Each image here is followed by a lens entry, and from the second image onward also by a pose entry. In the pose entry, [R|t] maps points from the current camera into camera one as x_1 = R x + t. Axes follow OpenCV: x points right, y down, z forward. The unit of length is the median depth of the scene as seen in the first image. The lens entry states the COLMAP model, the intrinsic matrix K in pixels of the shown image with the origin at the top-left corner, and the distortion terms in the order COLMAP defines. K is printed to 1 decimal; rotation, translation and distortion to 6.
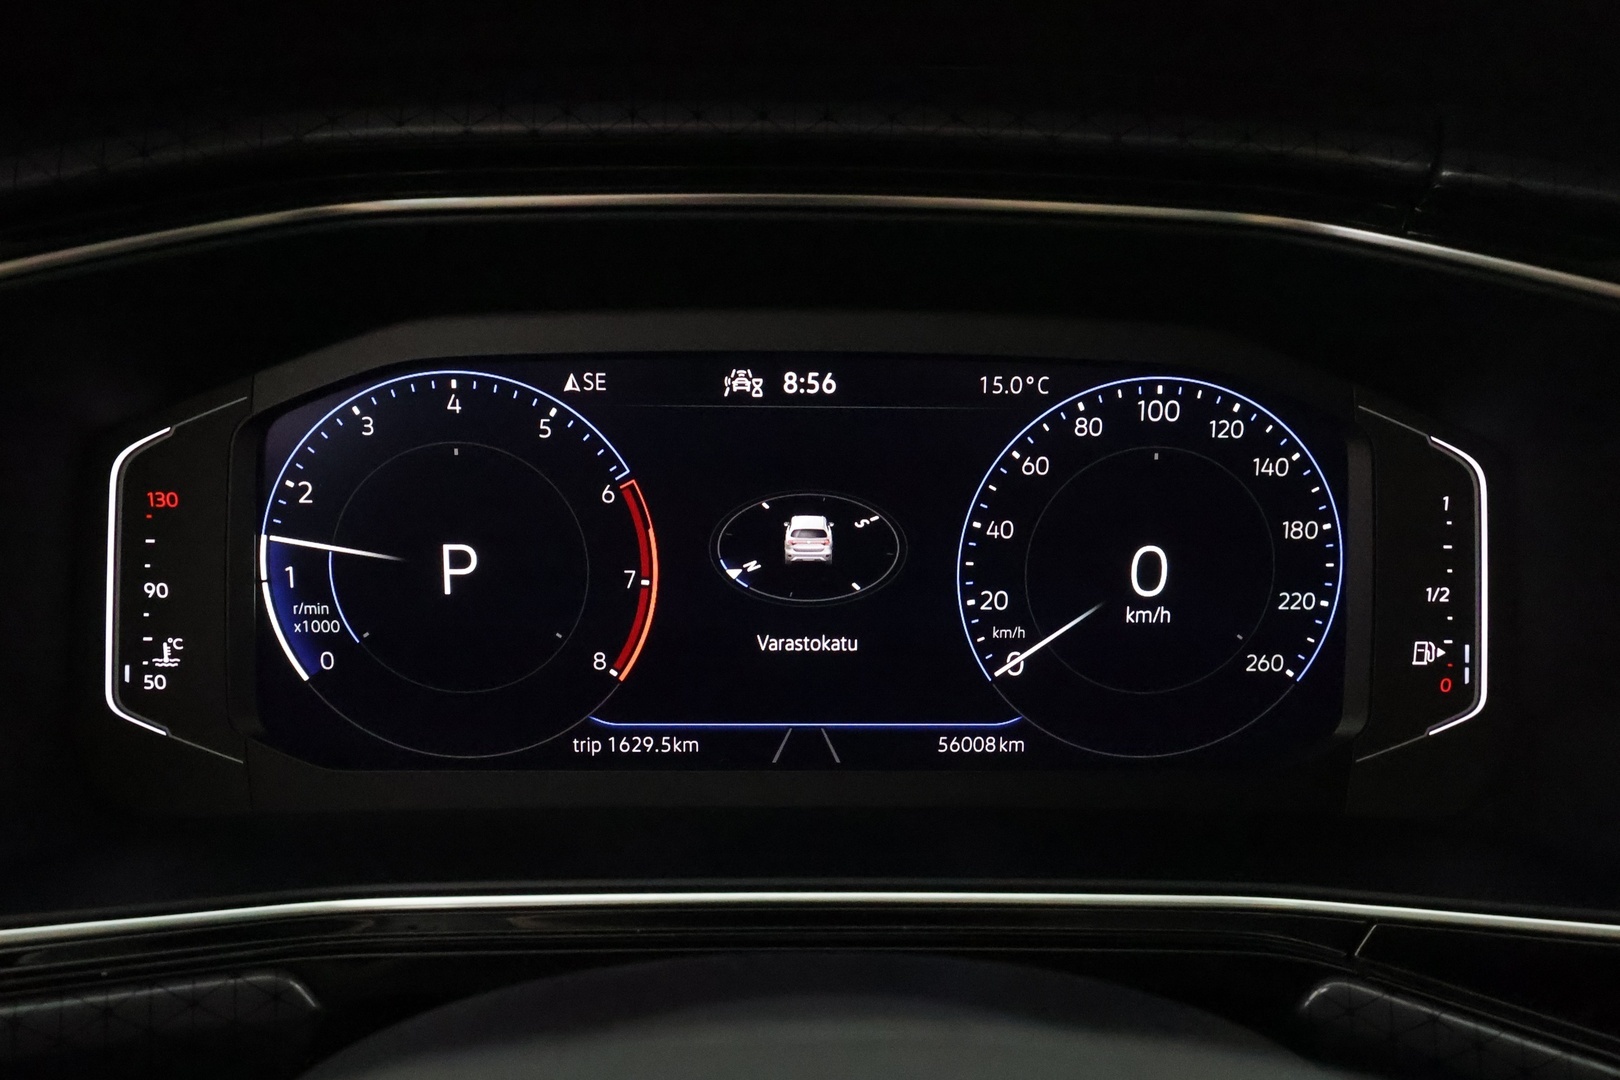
lens RADIAL K [[1299.0, 0, 810.0], [0, 1299.0, 540.0], [0, 0, 1]] dist [0.016420, -0.002979]
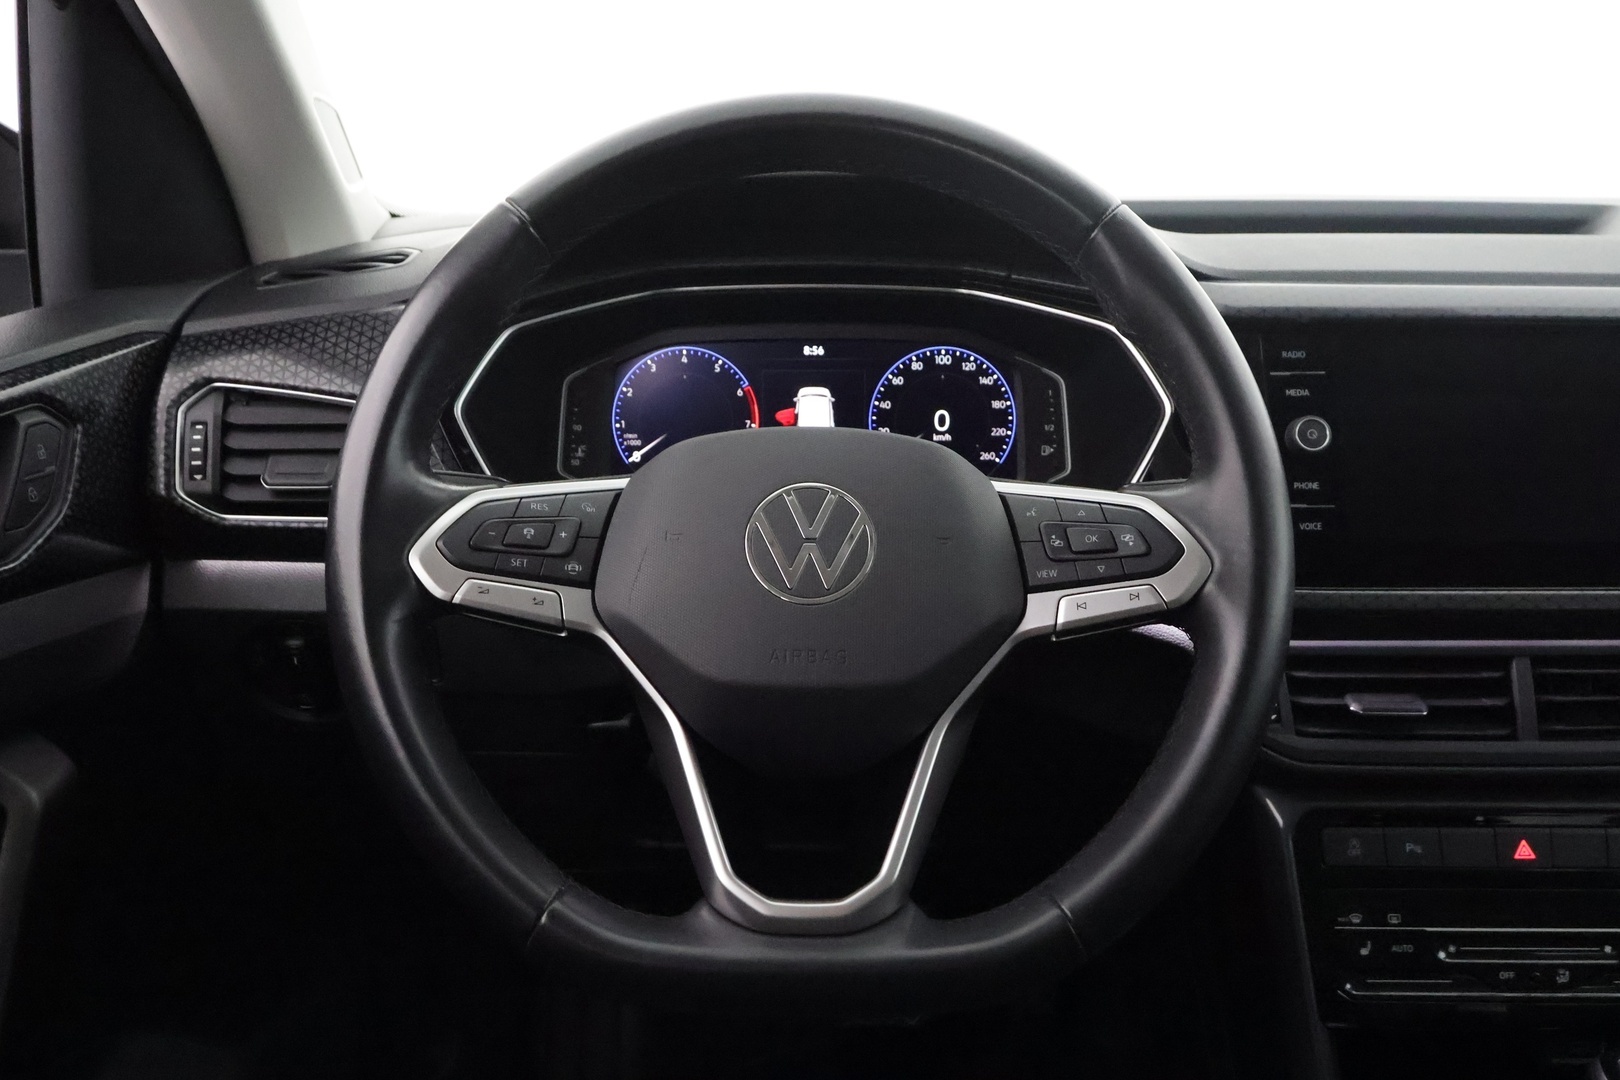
lens RADIAL K [[1299.0, 0, 810.0], [0, 1299.0, 540.0], [0, 0, 1]] dist [0.016420, -0.002979]
pose [[0.999366, -0.005084, -0.035228, 0.084855], [0.003858, 0.999387, -0.034786, 0.367108], [0.035384, 0.034628, 0.998774, -1.692001]]
